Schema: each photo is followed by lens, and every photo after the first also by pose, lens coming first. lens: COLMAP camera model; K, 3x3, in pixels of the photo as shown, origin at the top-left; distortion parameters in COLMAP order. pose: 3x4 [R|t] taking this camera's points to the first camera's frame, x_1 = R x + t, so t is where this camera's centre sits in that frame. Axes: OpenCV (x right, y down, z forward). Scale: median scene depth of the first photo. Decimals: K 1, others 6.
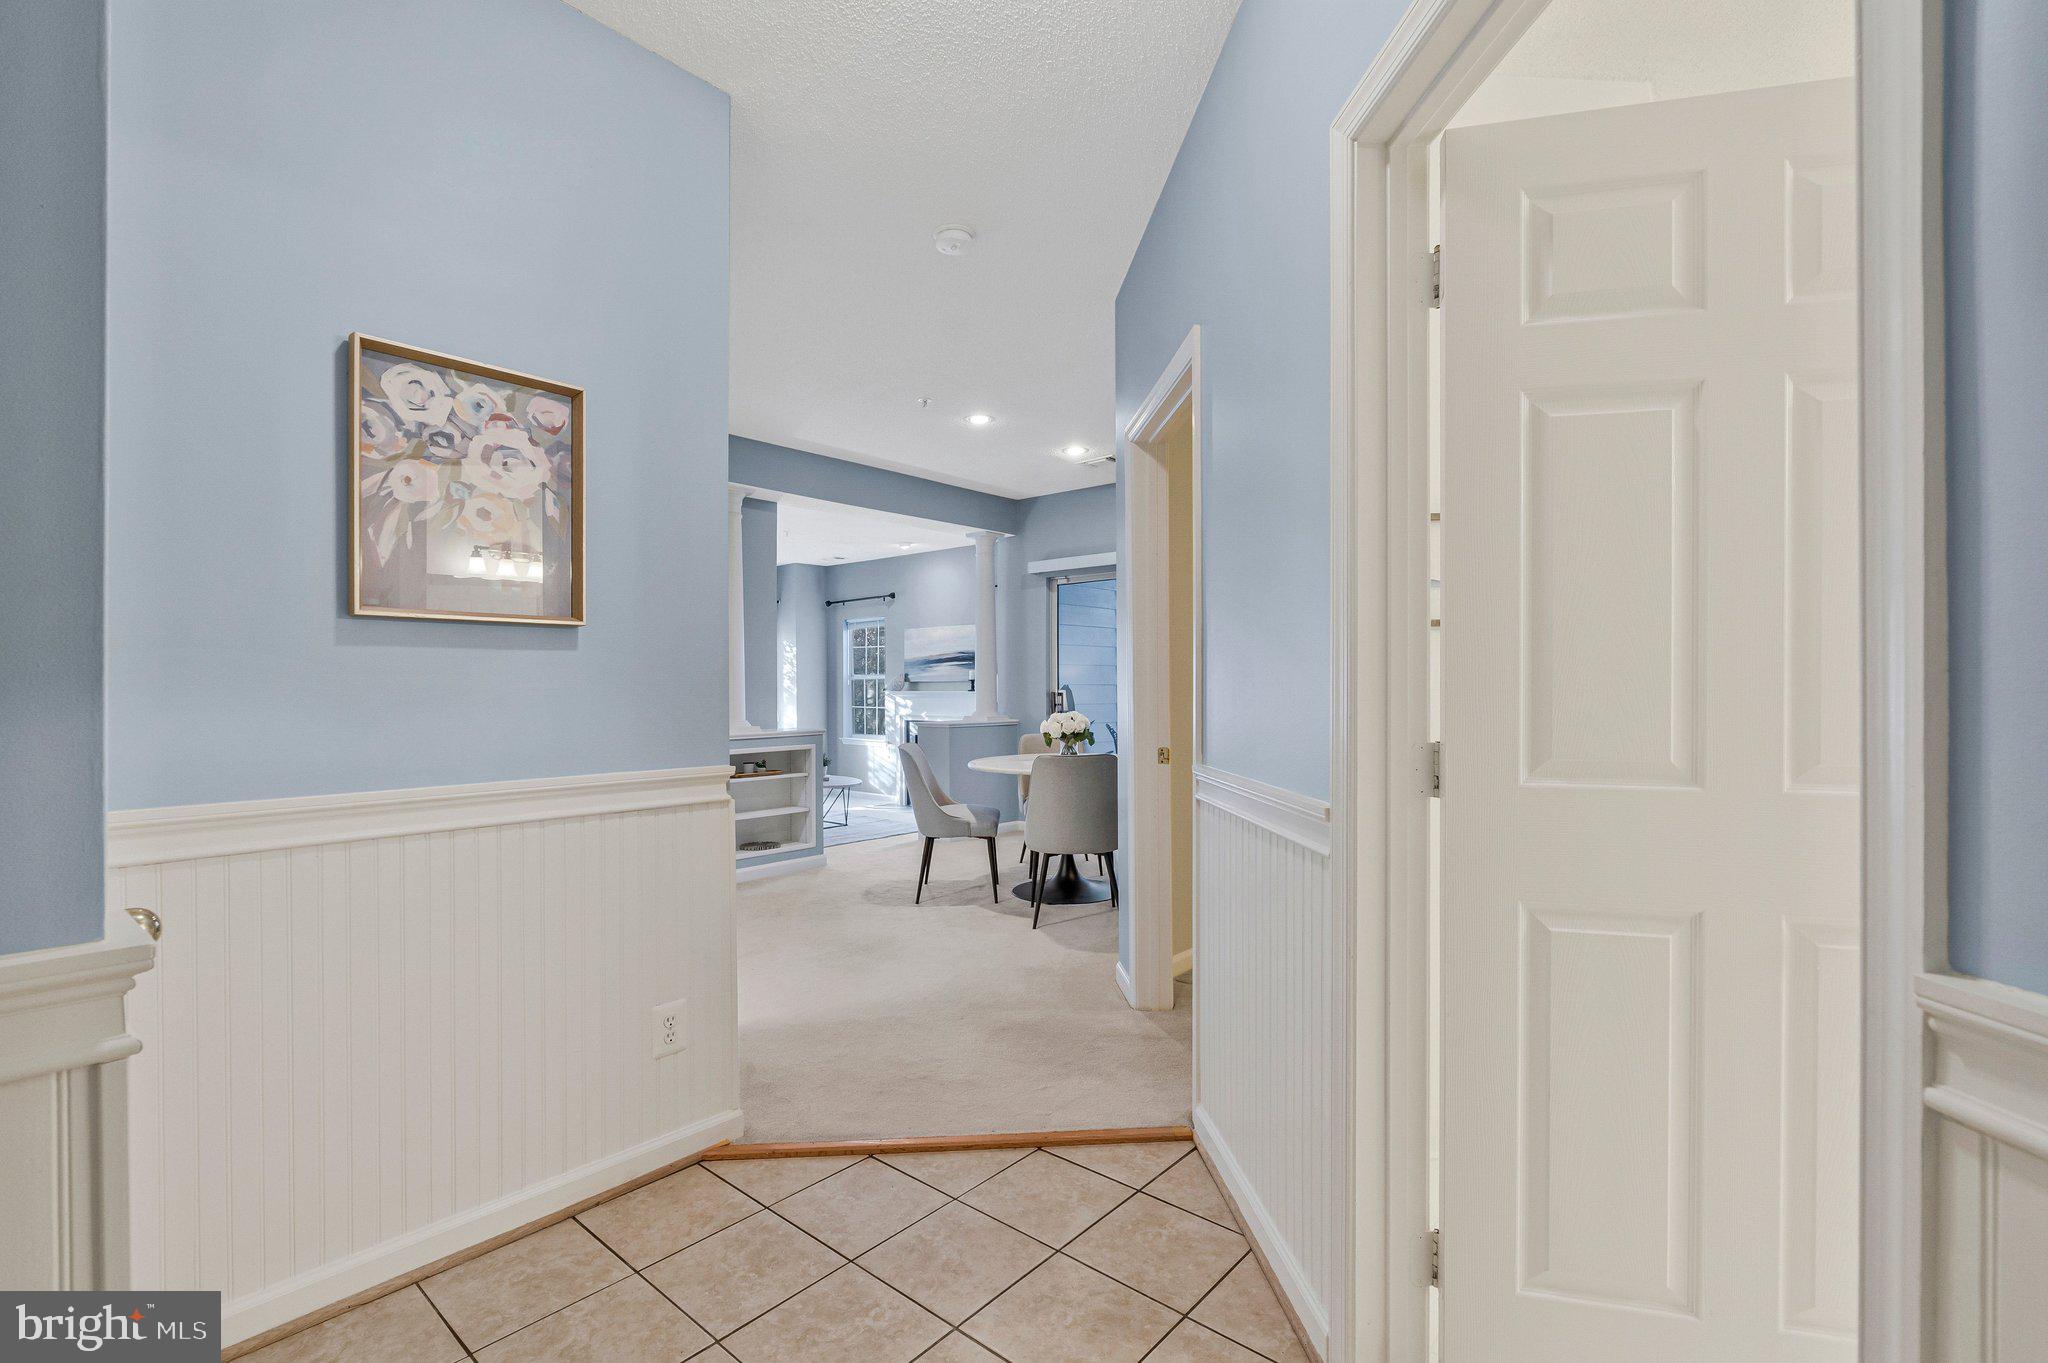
lens RADIAL K [[905.9, 0, 1042.7], [0, 905.9, 681.5], [0, 0, 1]] dist [-0.003260, 0.001634]
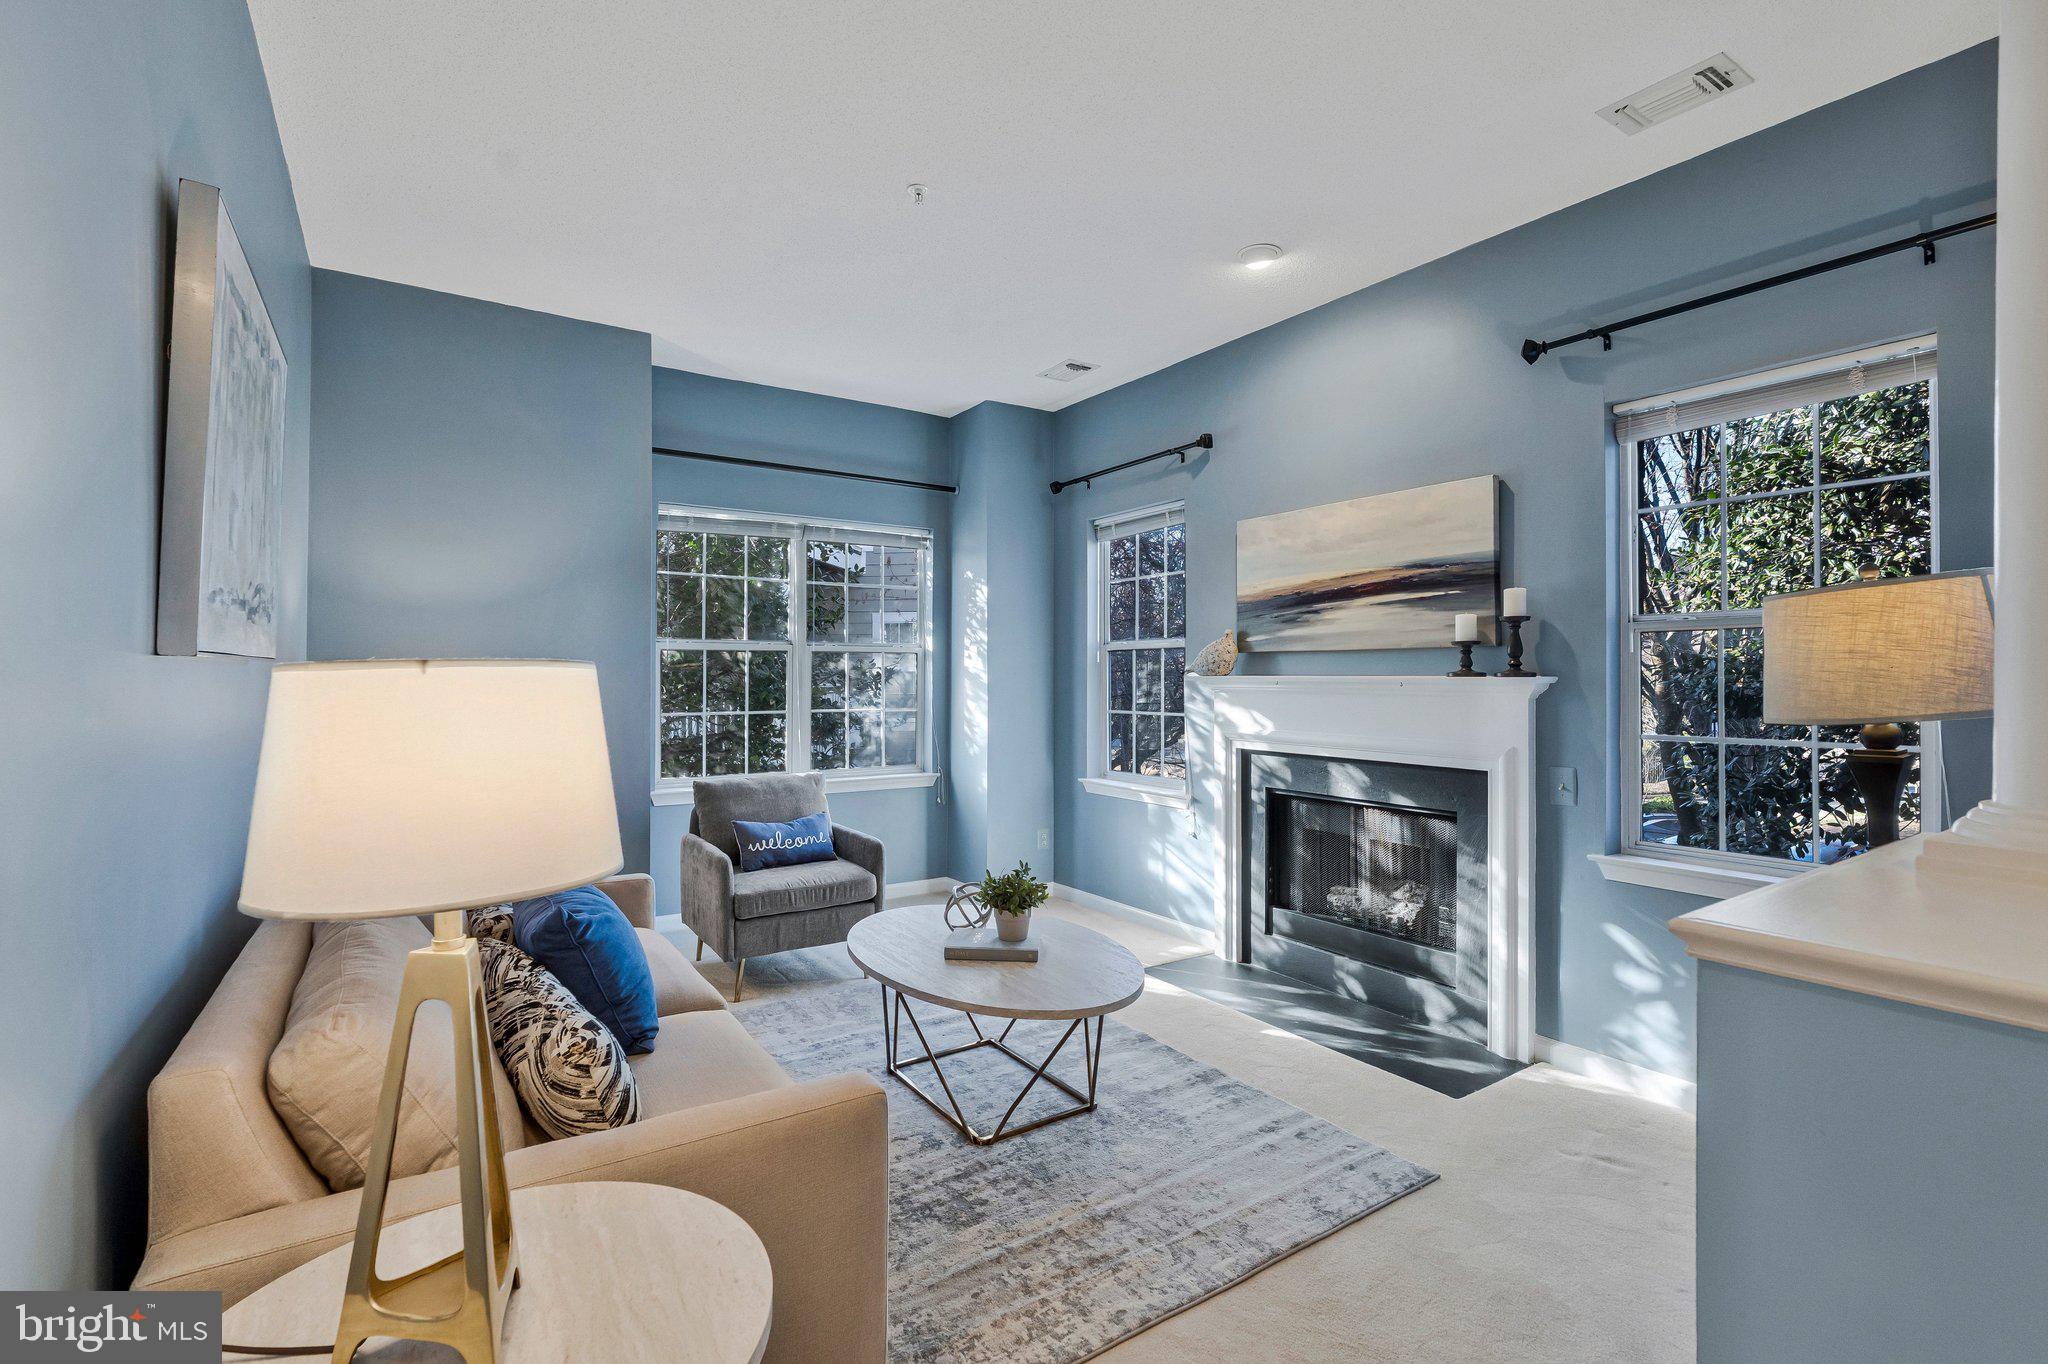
lens RADIAL K [[905.9, 0, 1037.6], [0, 905.9, 671.9], [0, 0, 1]] dist [-0.003260, 0.001634]
pose [[0.961736, 0.002071, -0.273971, -0.137991], [-0.001663, 0.999997, 0.001720, 0.008727], [0.273973, -0.001199, 0.961737, 0.639908]]
